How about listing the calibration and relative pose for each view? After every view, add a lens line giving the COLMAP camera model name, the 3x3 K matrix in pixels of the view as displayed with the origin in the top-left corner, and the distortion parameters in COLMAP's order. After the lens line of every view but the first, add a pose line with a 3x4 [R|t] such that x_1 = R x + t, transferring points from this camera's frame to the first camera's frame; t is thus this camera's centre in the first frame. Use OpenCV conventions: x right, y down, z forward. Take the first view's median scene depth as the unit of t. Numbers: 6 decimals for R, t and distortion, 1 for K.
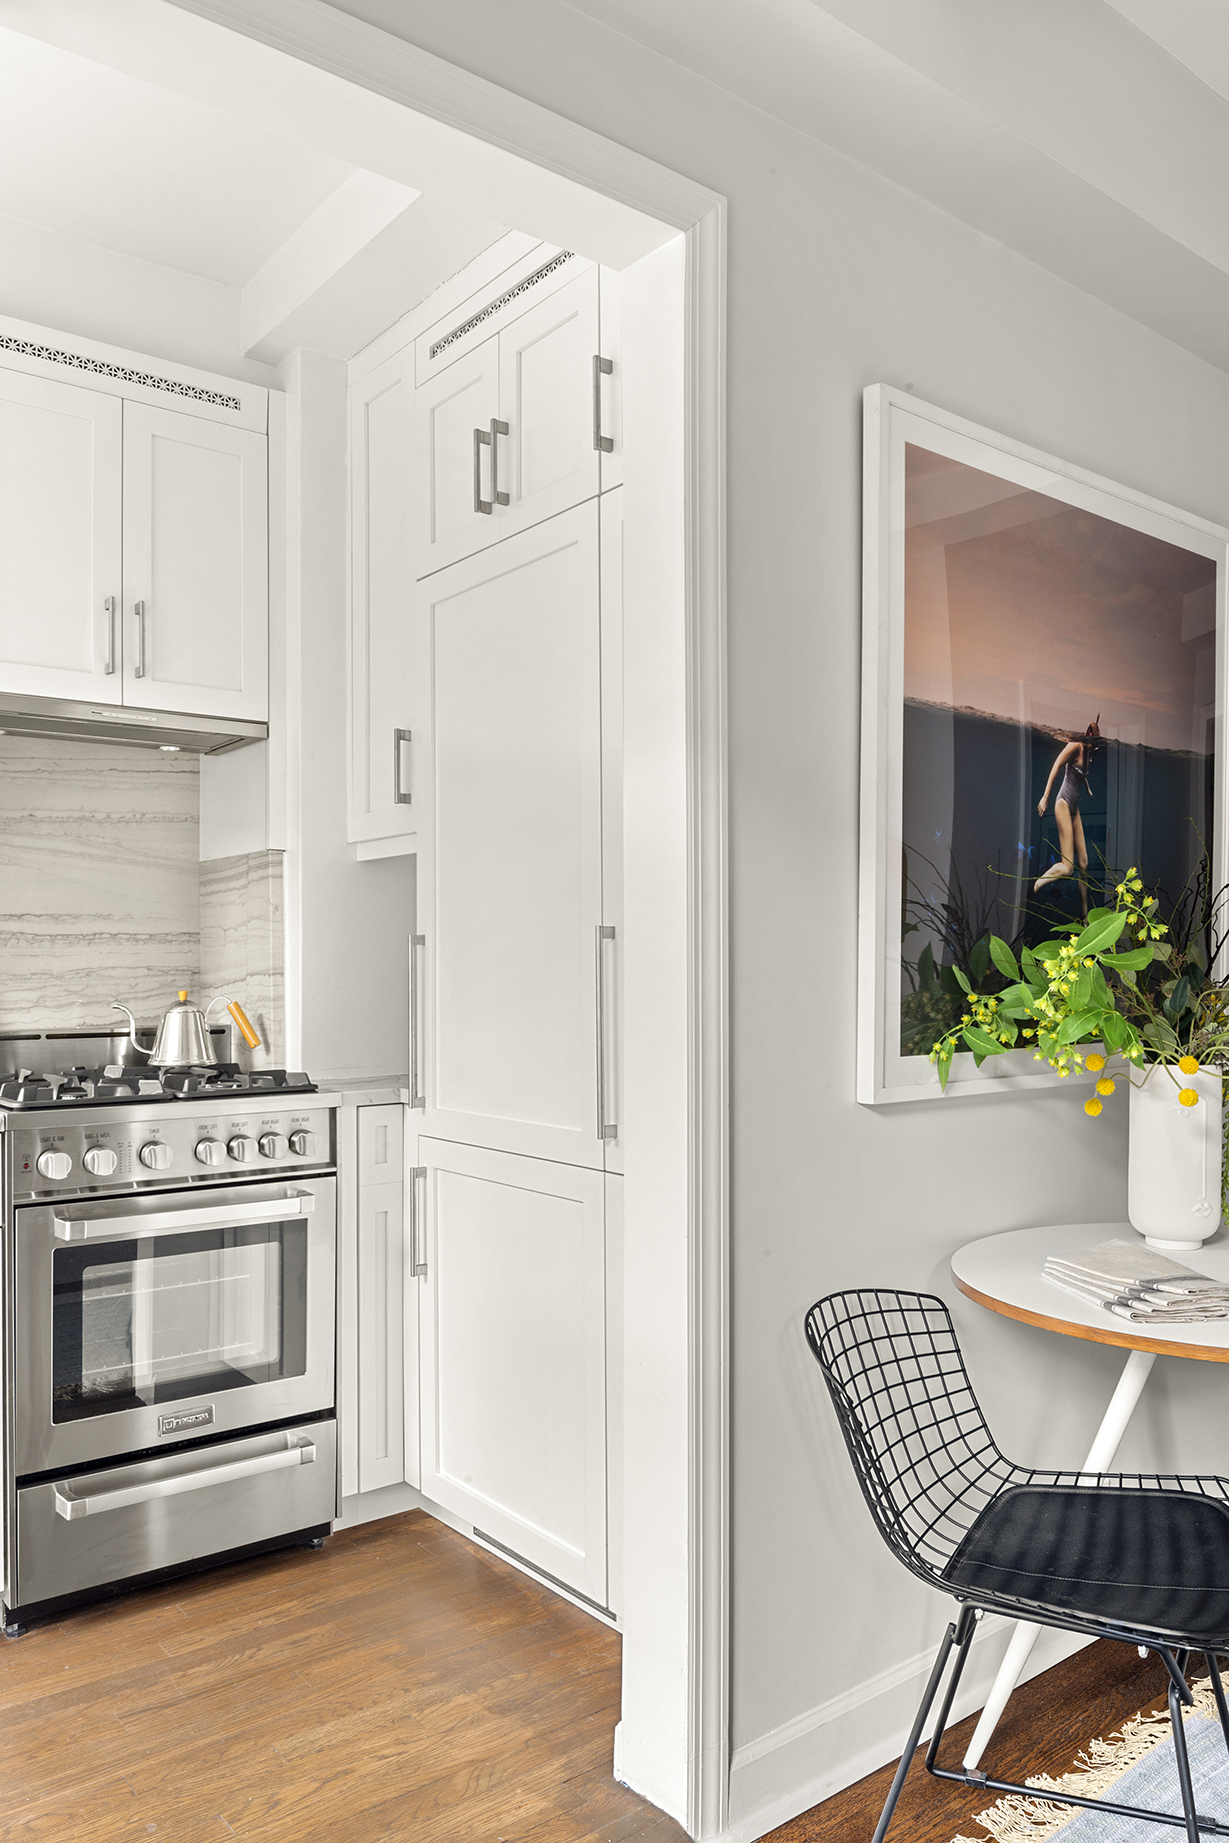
lens RADIAL K [[1336.8, 0, 737.5], [0, 1336.8, 948.1], [0, 0, 1]] dist [-0.052051, 0.000877]
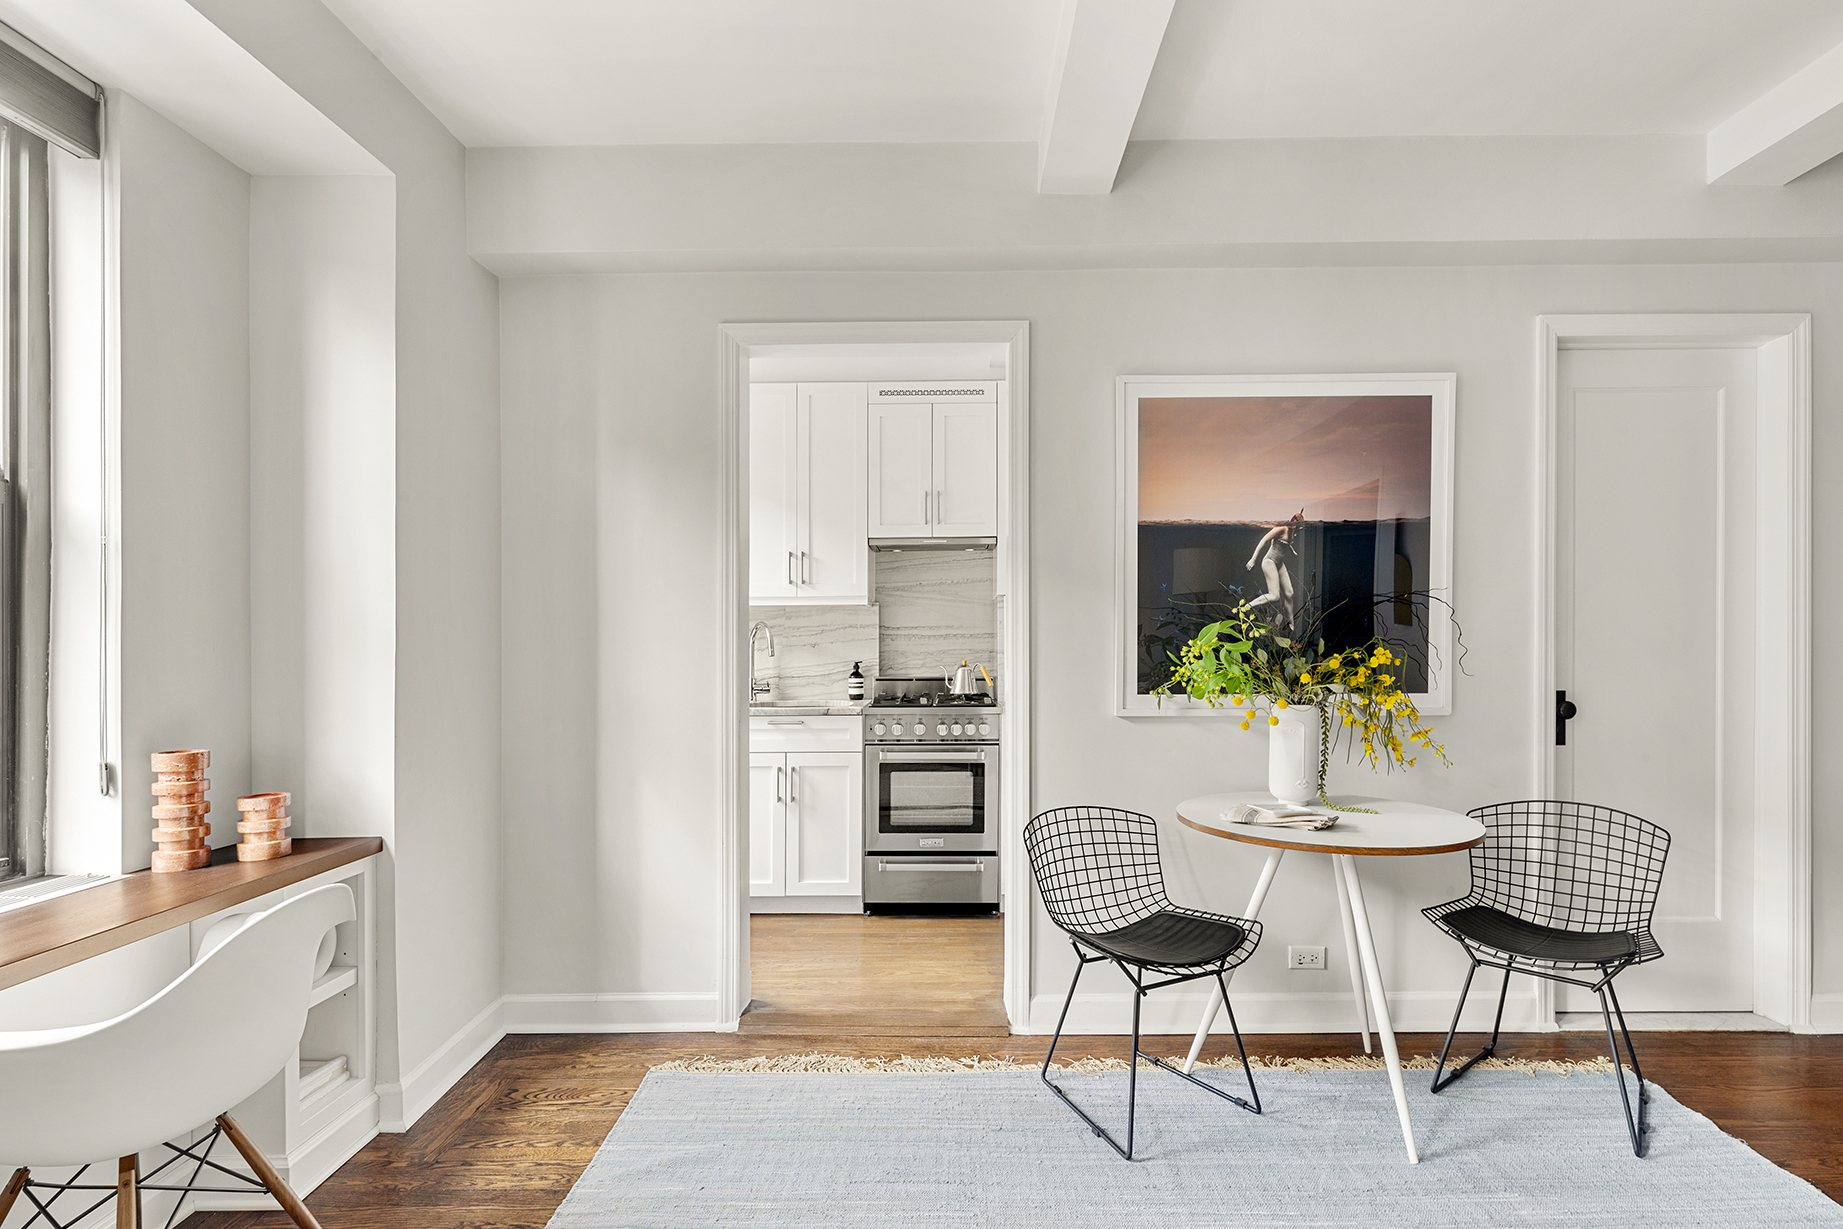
lens RADIAL K [[929.7, 0, 927.5], [0, 929.7, 609.0], [0, 0, 1]] dist [-0.022874, -0.001081]
pose [[0.735714, -0.028342, -0.676699, 0.609485], [0.011633, 0.999505, -0.029214, -0.009548], [0.677192, 0.013621, 0.735680, -0.202606]]
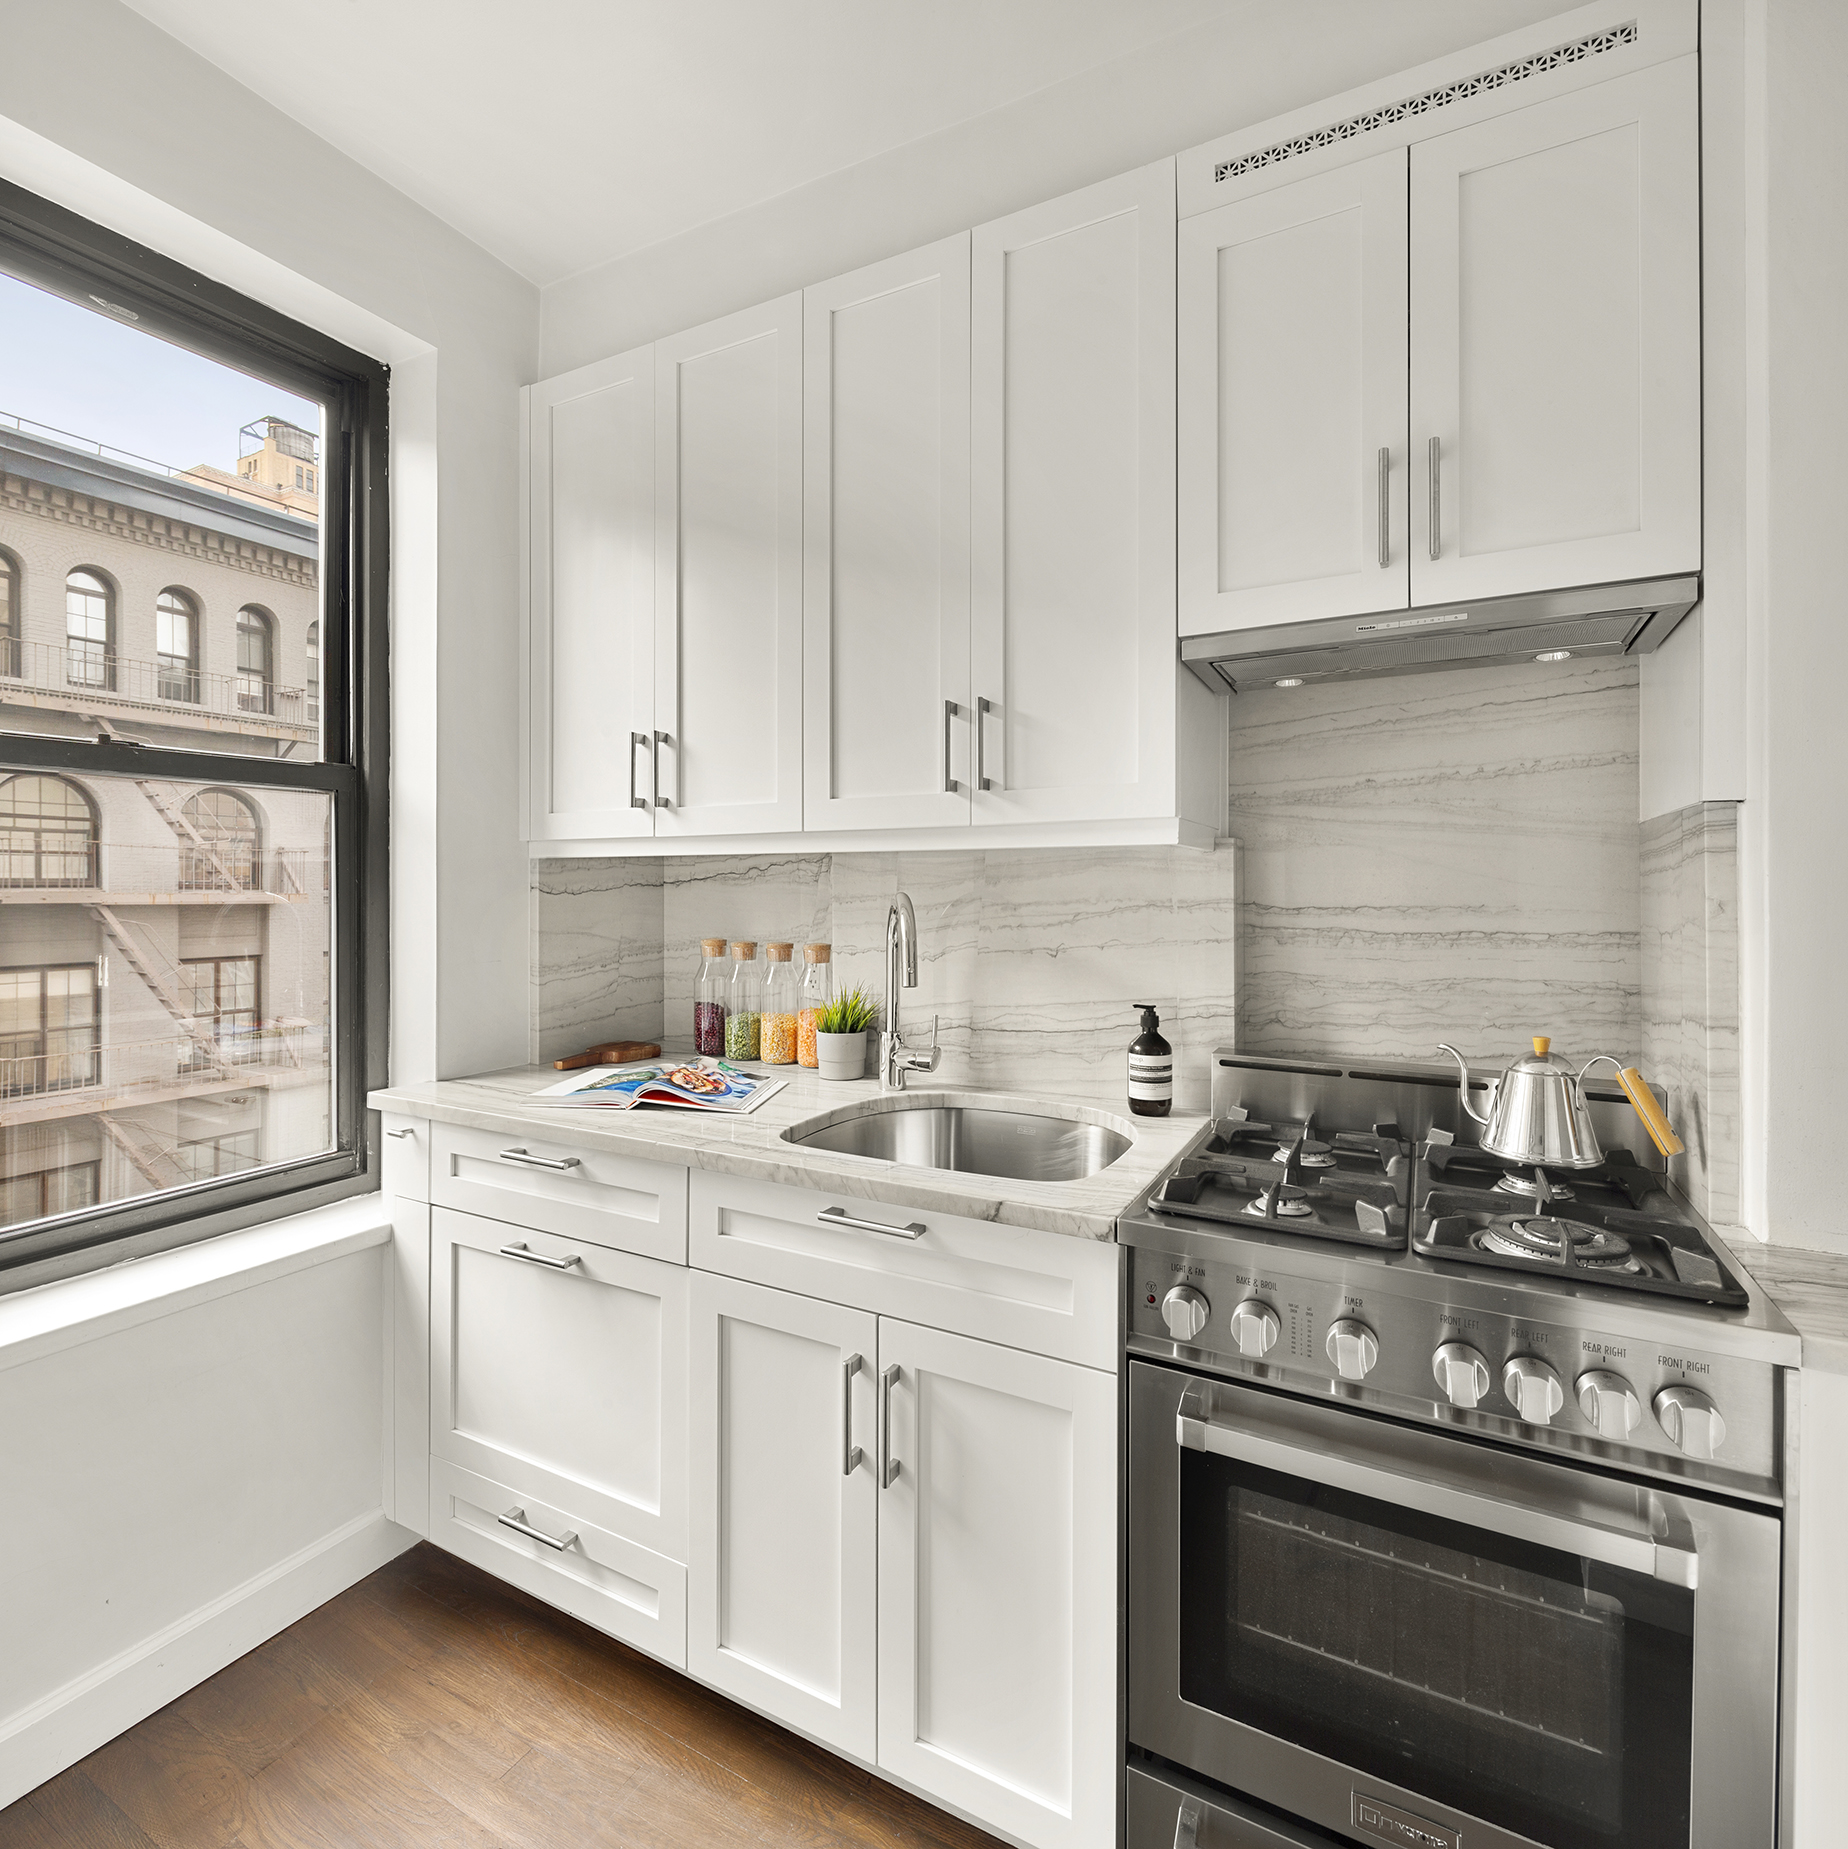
lens RADIAL K [[996.4, 0, 827.3], [0, 996.4, 880.2], [0, 0, 1]] dist [-0.005515, -0.000064]
pose [[0.299827, -0.006763, -0.953970, -0.069599], [0.011328, 0.999930, -0.003529, -0.045352], [0.953926, -0.009749, 0.299883, 0.541500]]
